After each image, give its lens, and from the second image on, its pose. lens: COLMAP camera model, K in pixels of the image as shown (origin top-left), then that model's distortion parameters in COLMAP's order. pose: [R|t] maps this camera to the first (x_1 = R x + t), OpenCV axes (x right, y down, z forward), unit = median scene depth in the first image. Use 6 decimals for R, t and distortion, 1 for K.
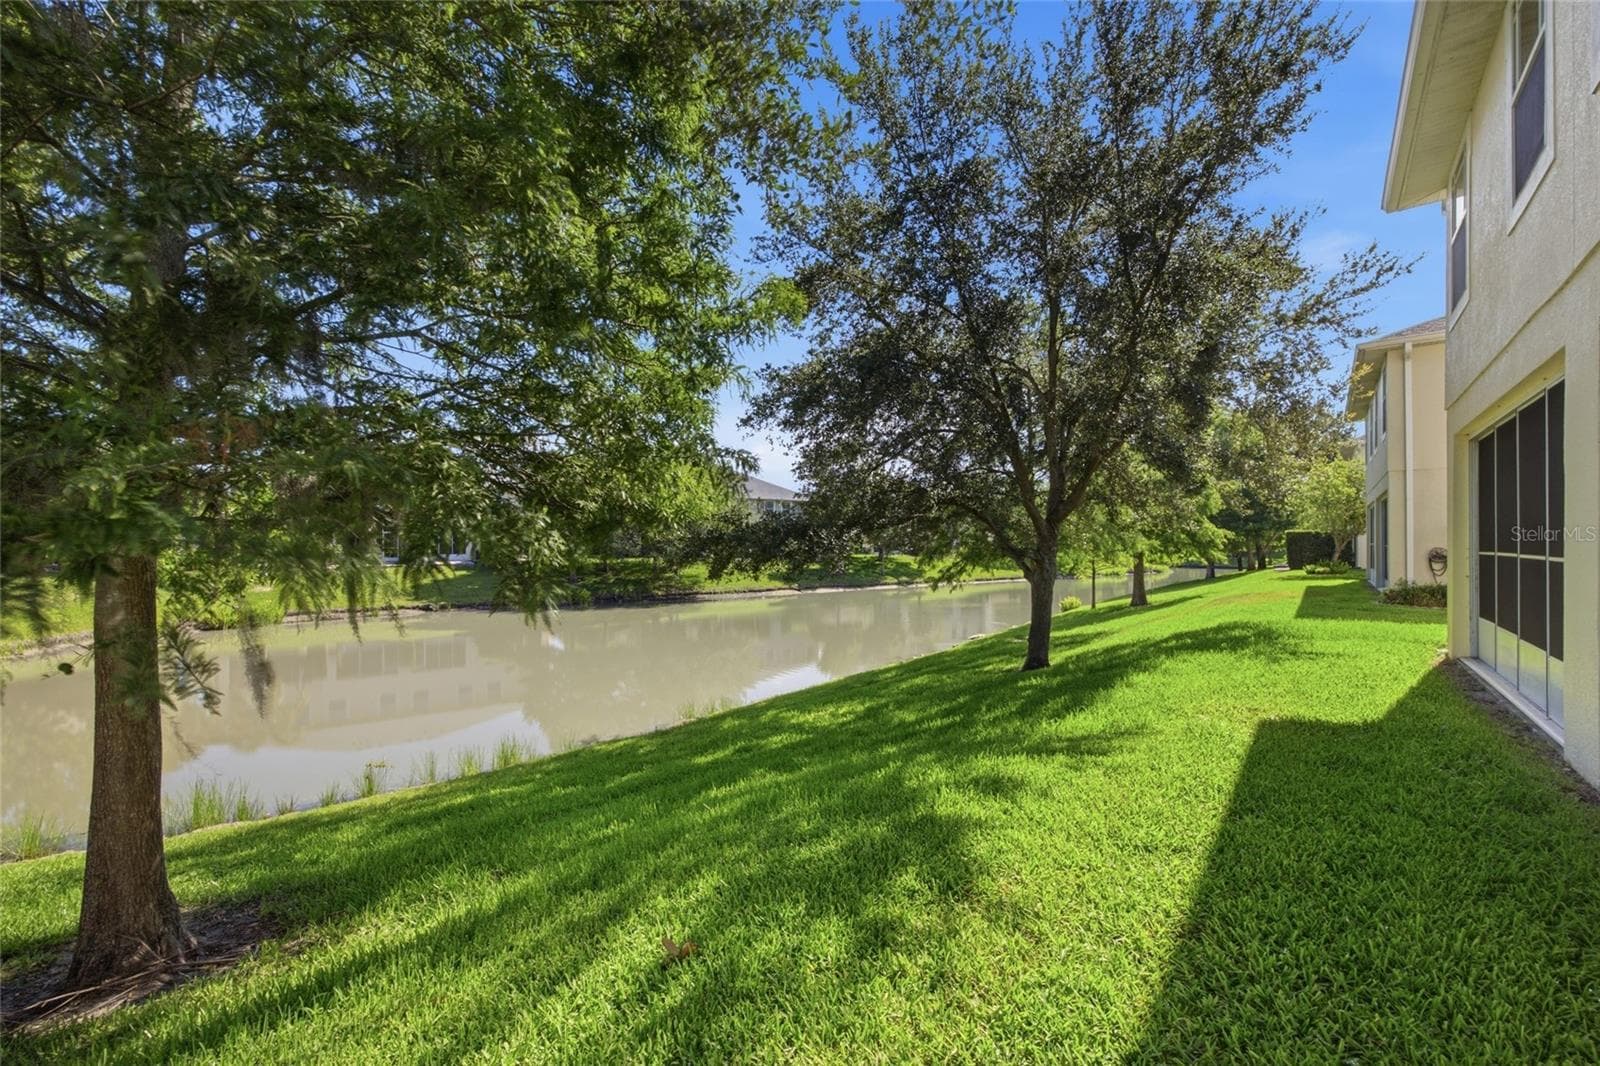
lens RADIAL K [[632.9, 0, 798.3], [0, 632.9, 542.5], [0, 0, 1]] dist [-0.030528, 0.016489]
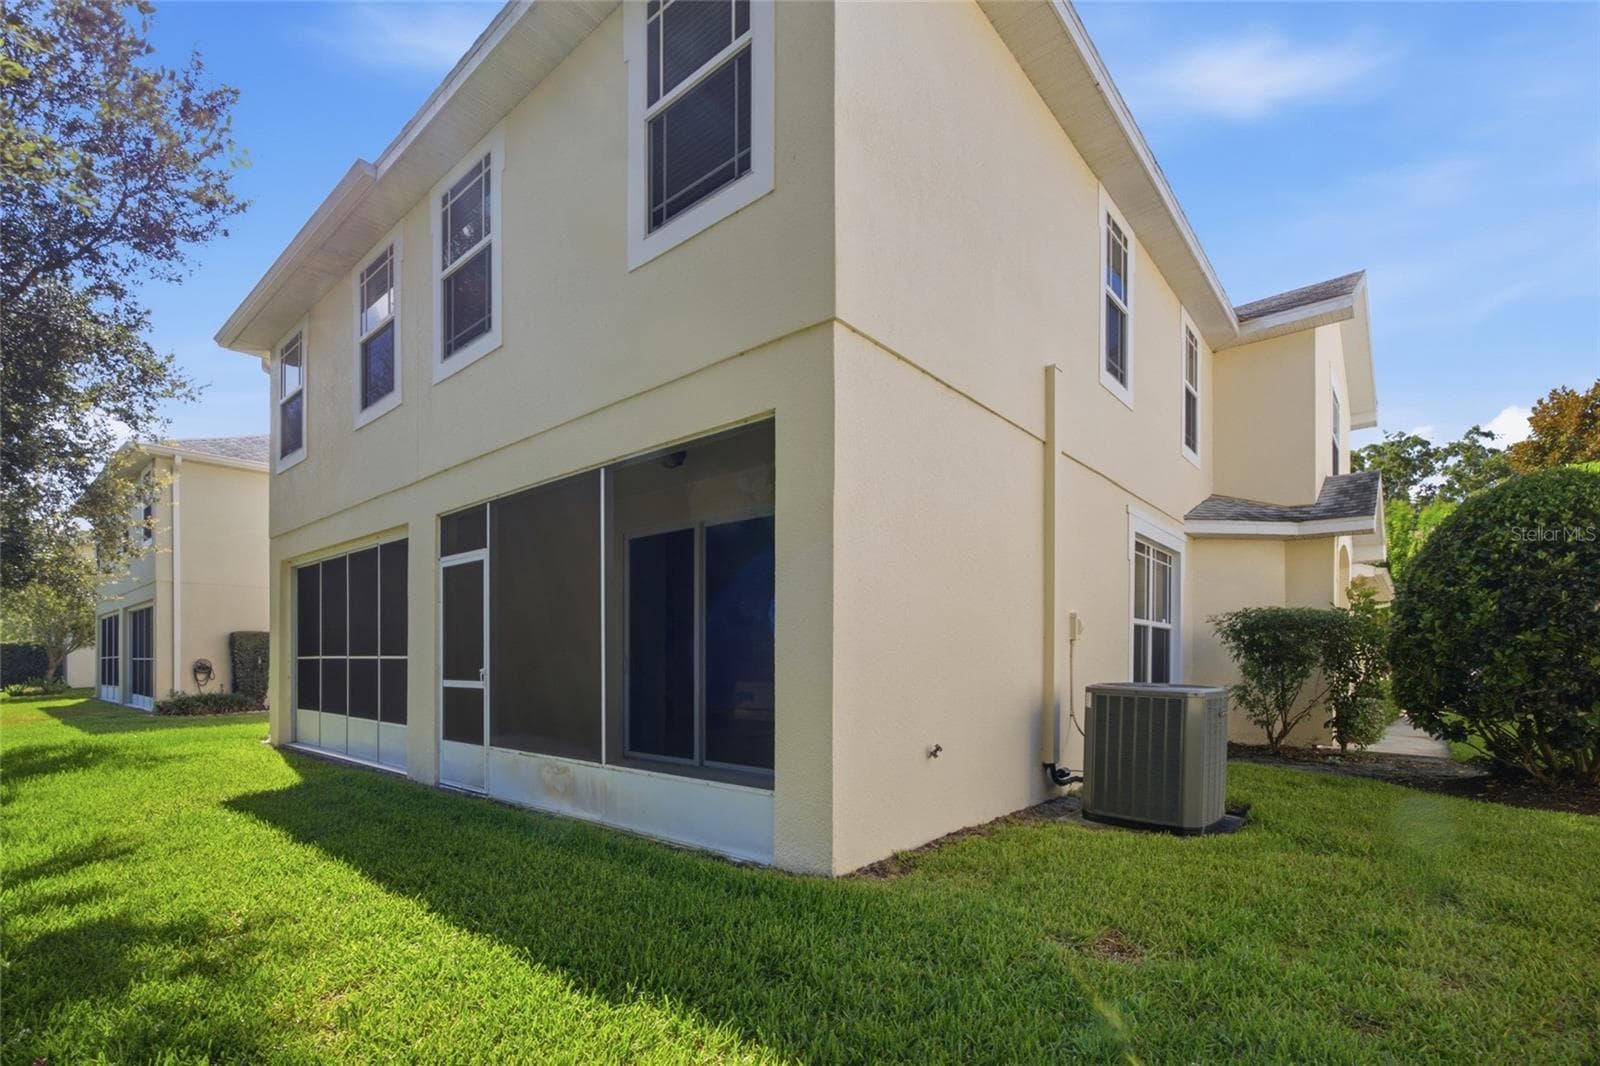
lens RADIAL K [[632.9, 0, 798.3], [0, 632.9, 542.5], [0, 0, 1]] dist [-0.030528, 0.016489]
pose [[-0.005262, 0.181457, 0.983385, -0.165147], [-0.002091, 0.983394, -0.181470, 0.009974], [-0.999984, -0.003012, -0.004795, -0.011961]]
